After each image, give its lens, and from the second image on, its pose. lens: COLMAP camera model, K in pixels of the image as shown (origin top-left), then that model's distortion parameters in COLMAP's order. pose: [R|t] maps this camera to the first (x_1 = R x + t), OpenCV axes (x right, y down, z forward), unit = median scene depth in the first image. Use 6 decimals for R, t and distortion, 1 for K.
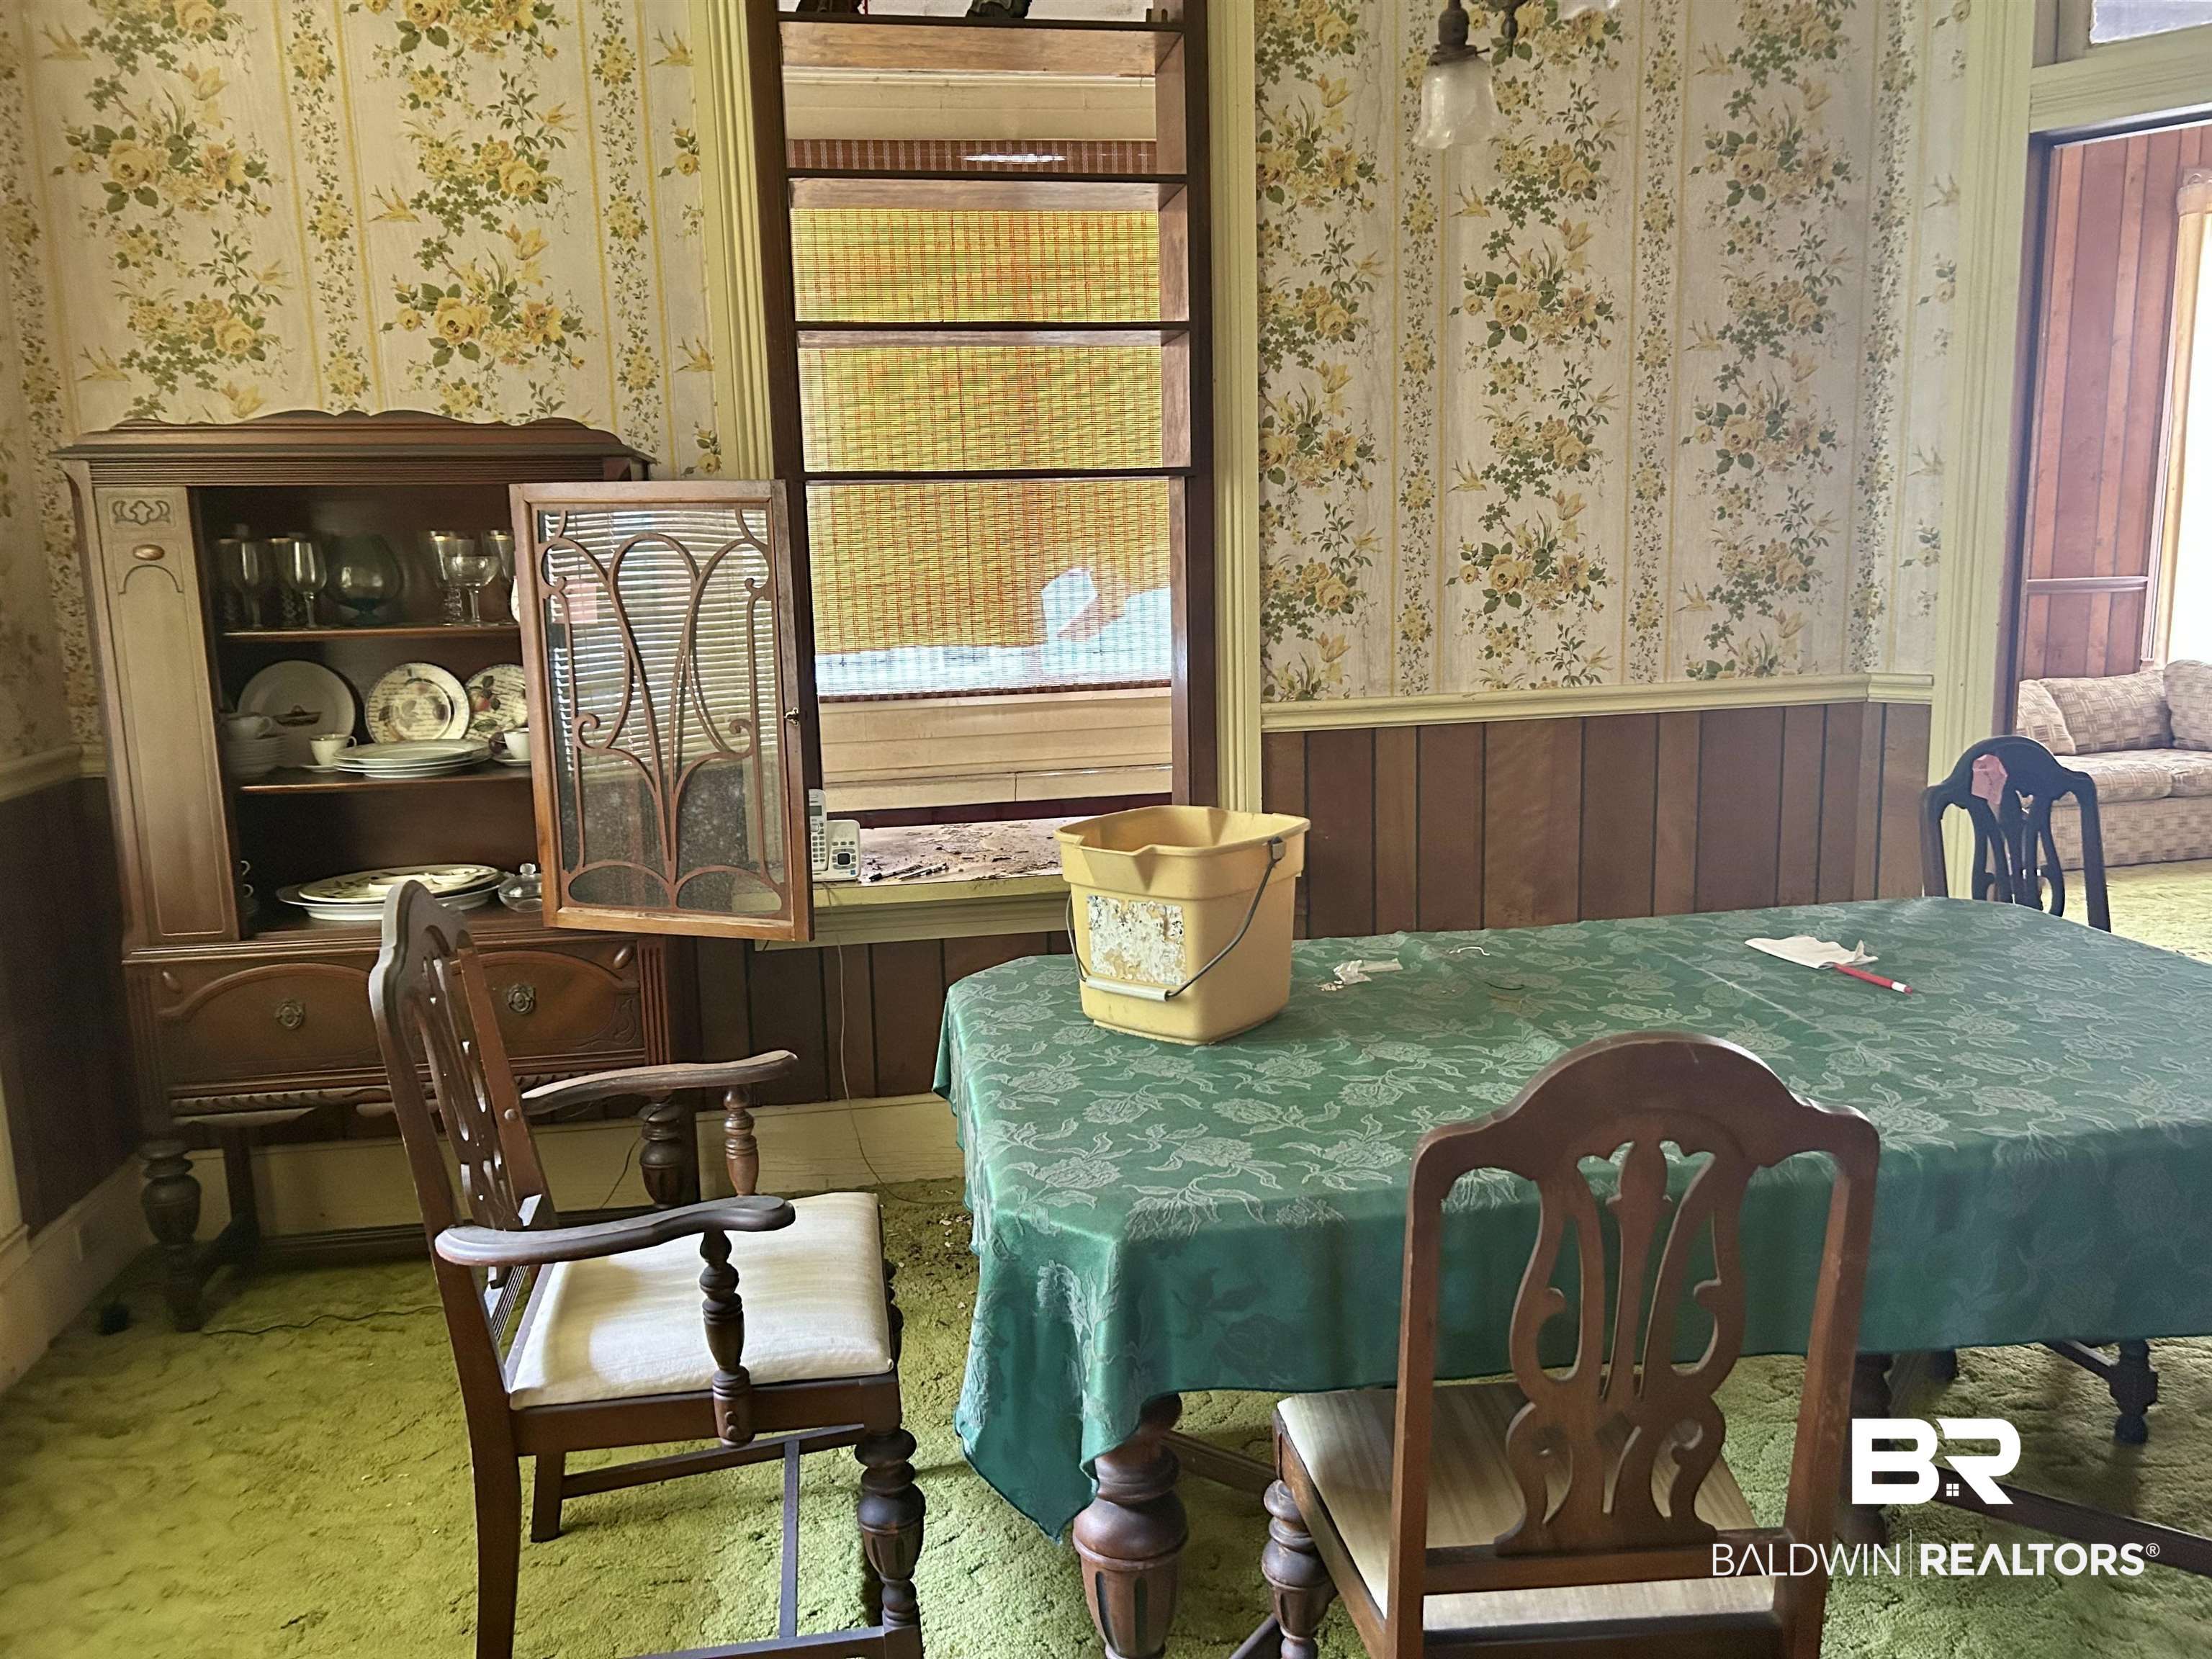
lens RADIAL K [[1664.0, 0, 1122.3], [0, 1664.0, 806.4], [0, 0, 1]] dist [0.064940, -0.077885]
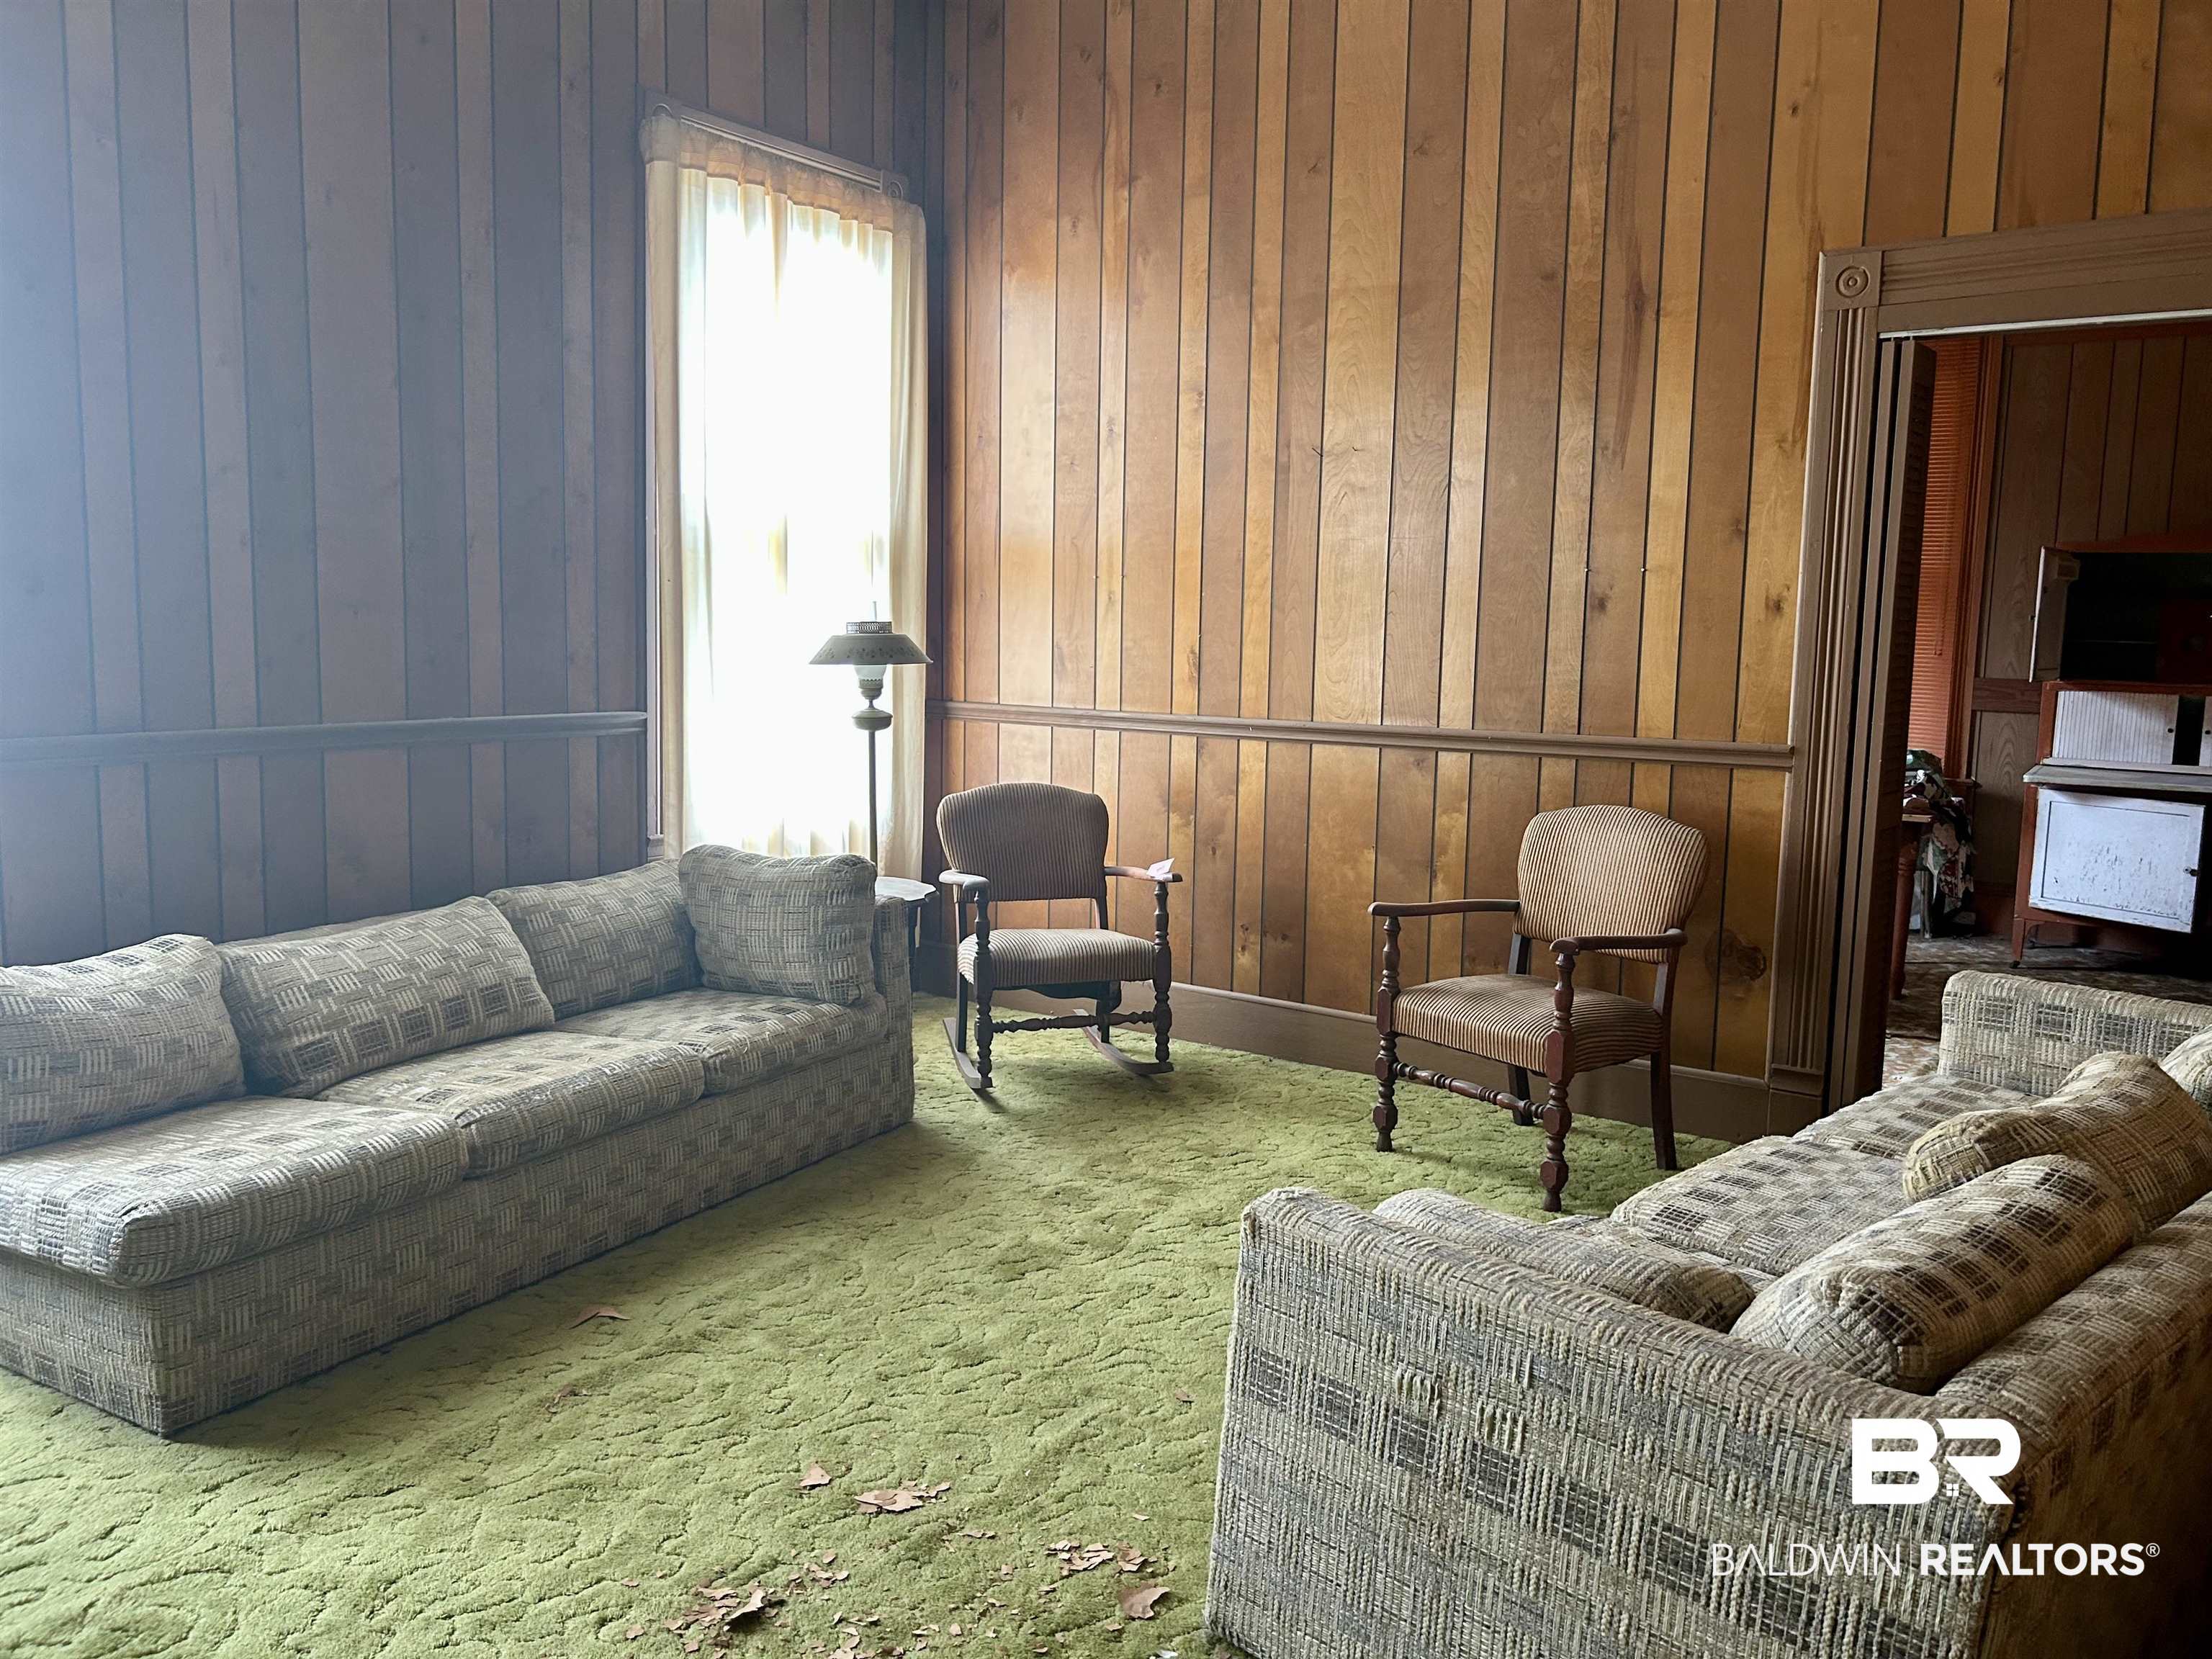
lens RADIAL K [[1664.0, 0, 1116.6], [0, 1664.0, 823.0], [0, 0, 1]] dist [0.064940, -0.077885]
pose [[0.690537, -0.047829, 0.721714, 0.527210], [0.081264, 0.996624, -0.011705, -0.141397], [-0.718717, 0.066732, 0.692093, 0.843805]]
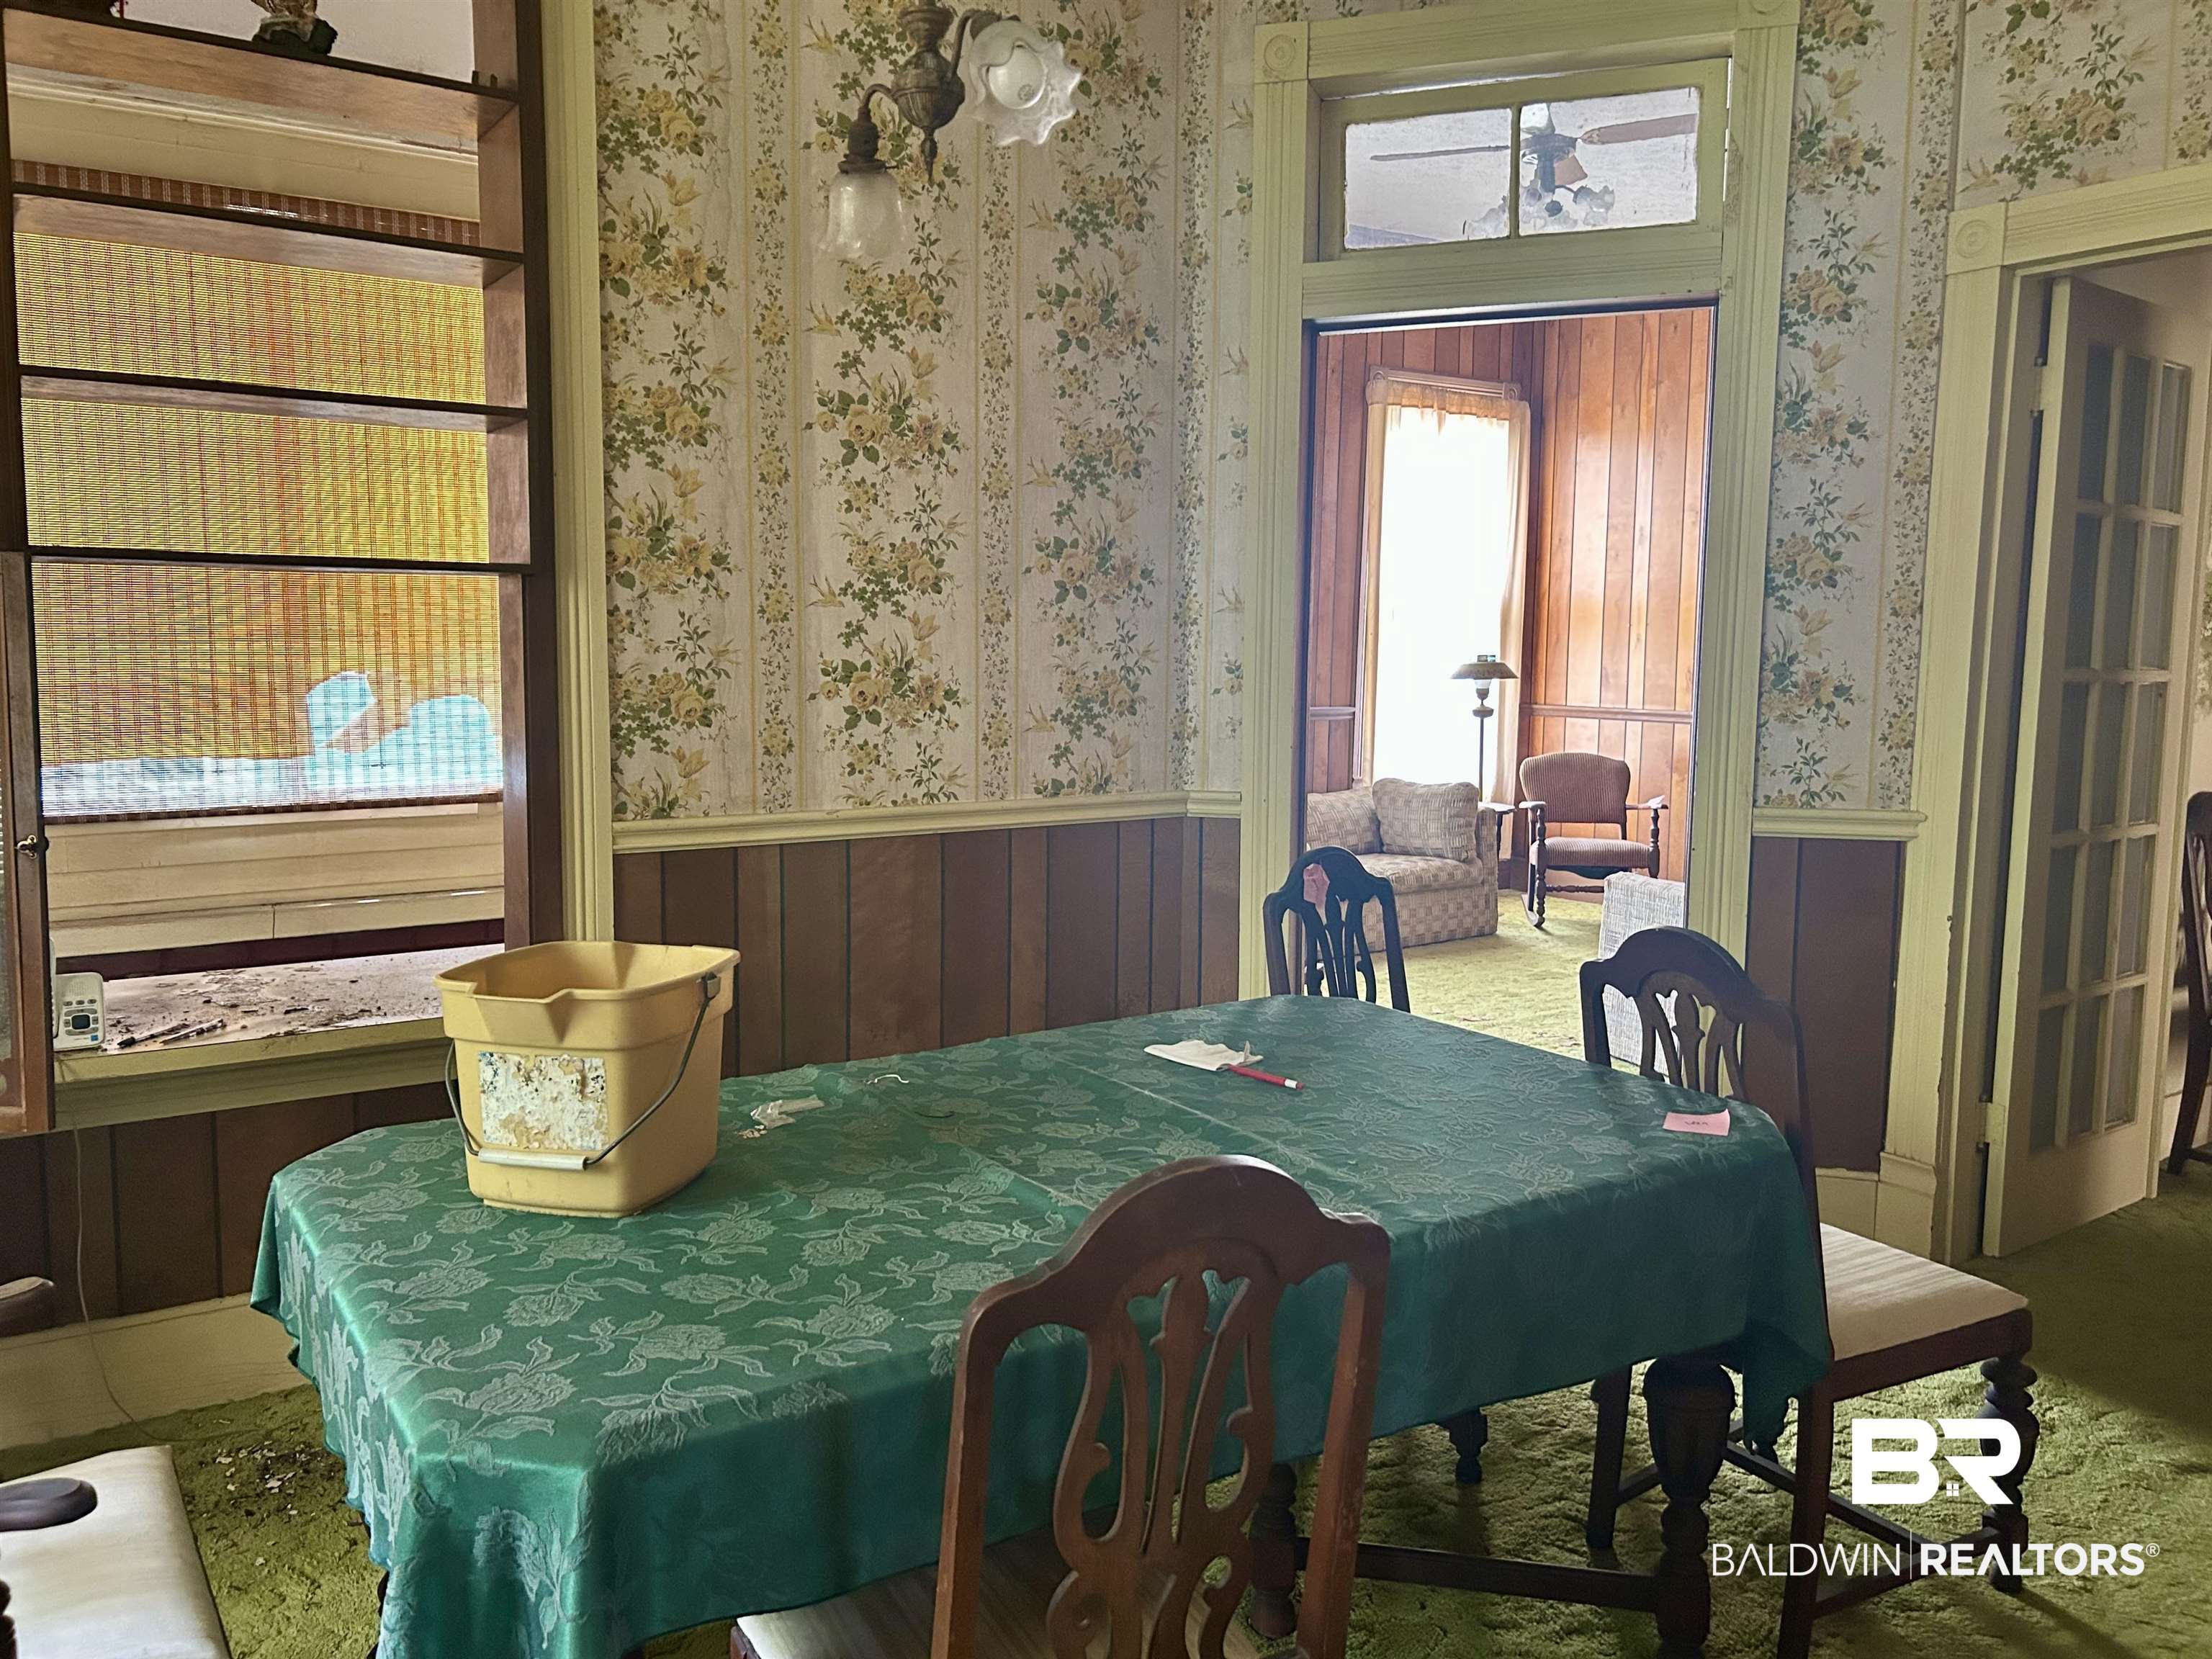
lens RADIAL K [[1664.0, 0, 1119.8], [0, 1664.0, 808.5], [0, 0, 1]] dist [0.064940, -0.077885]
pose [[0.908742, -0.006851, 0.417301, -0.048721], [0.034753, 0.997635, -0.059303, -0.005335], [-0.415908, 0.068394, 0.906831, 0.044073]]
